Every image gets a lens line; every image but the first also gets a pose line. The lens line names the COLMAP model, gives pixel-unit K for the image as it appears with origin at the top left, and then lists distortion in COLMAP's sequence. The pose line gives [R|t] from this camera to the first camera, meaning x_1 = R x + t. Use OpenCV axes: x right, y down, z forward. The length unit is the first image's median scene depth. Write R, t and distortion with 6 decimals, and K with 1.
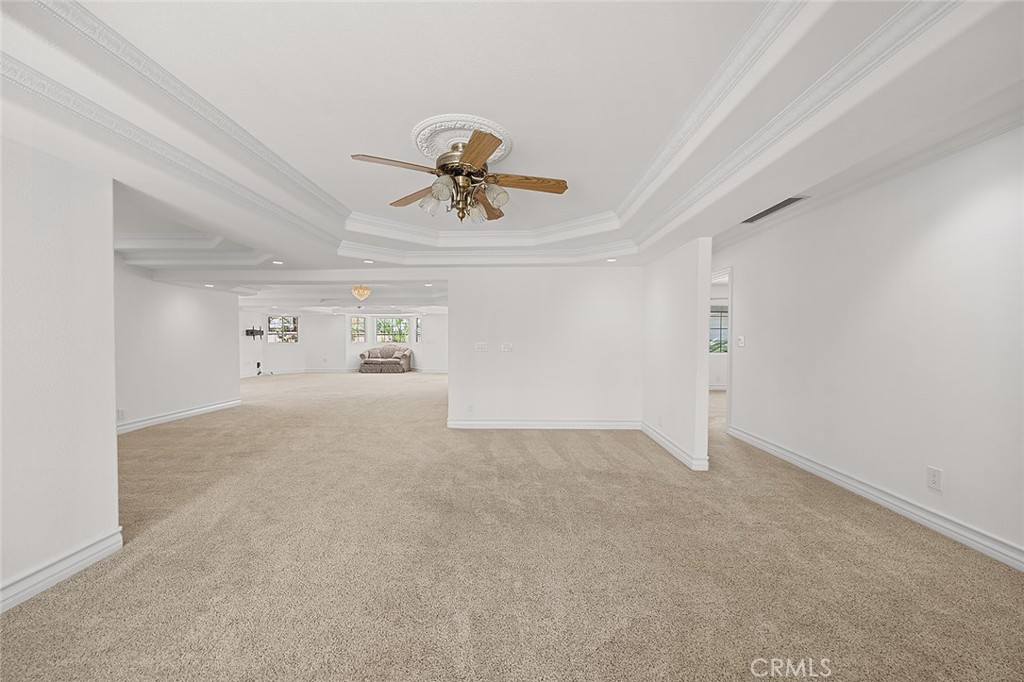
lens RADIAL K [[380.2, 0, 508.3], [0, 380.2, 342.0], [0, 0, 1]] dist [-0.001059, -0.000023]
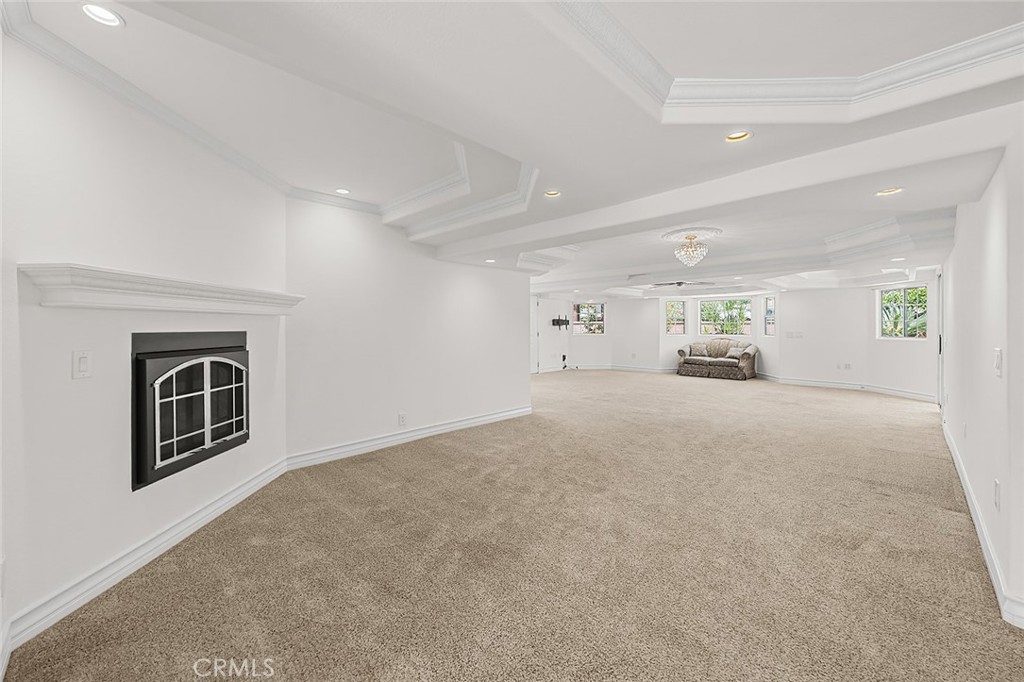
lens RADIAL K [[399.4, 0, 500.6], [0, 399.4, 332.7], [0, 0, 1]] dist [0.000111, -0.000001]
pose [[0.716615, 0.008315, -0.697420, -0.231642], [-0.007123, 0.999964, 0.004603, -0.007736], [0.697433, 0.001670, 0.716648, 0.483565]]
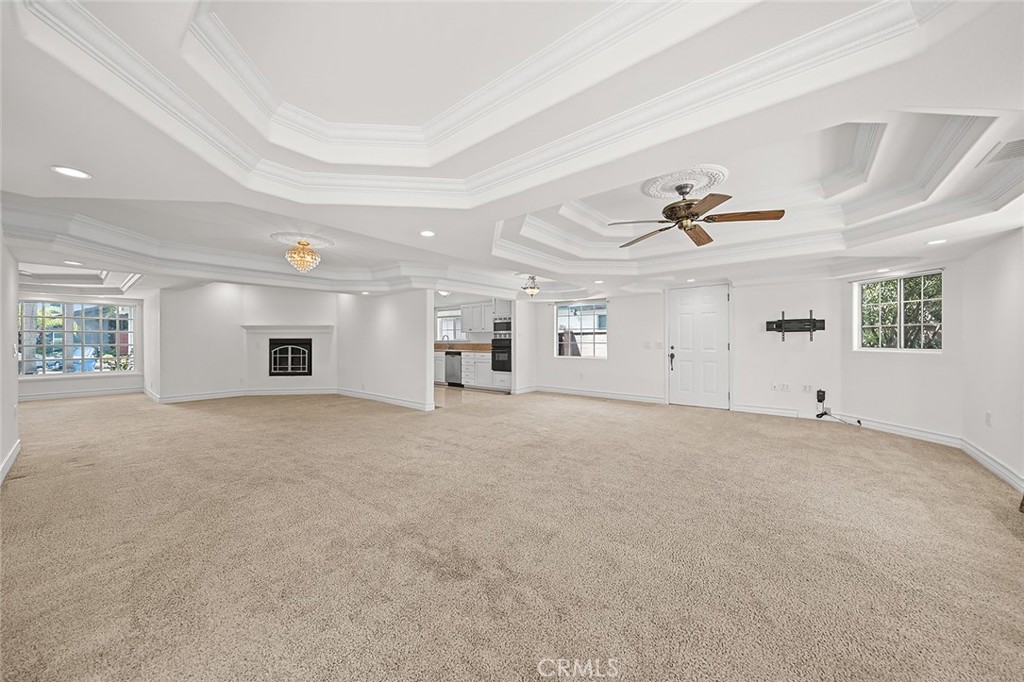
lens RADIAL K [[352.8, 0, 512.0], [0, 352.8, 341.0], [0, 0, 1]] dist [-0.000521, -0.000133]
pose [[-0.615078, 0.005784, -0.788445, -0.224833], [-0.006877, 0.999896, 0.012700, -0.019595], [0.788436, 0.013234, -0.614974, 2.241614]]
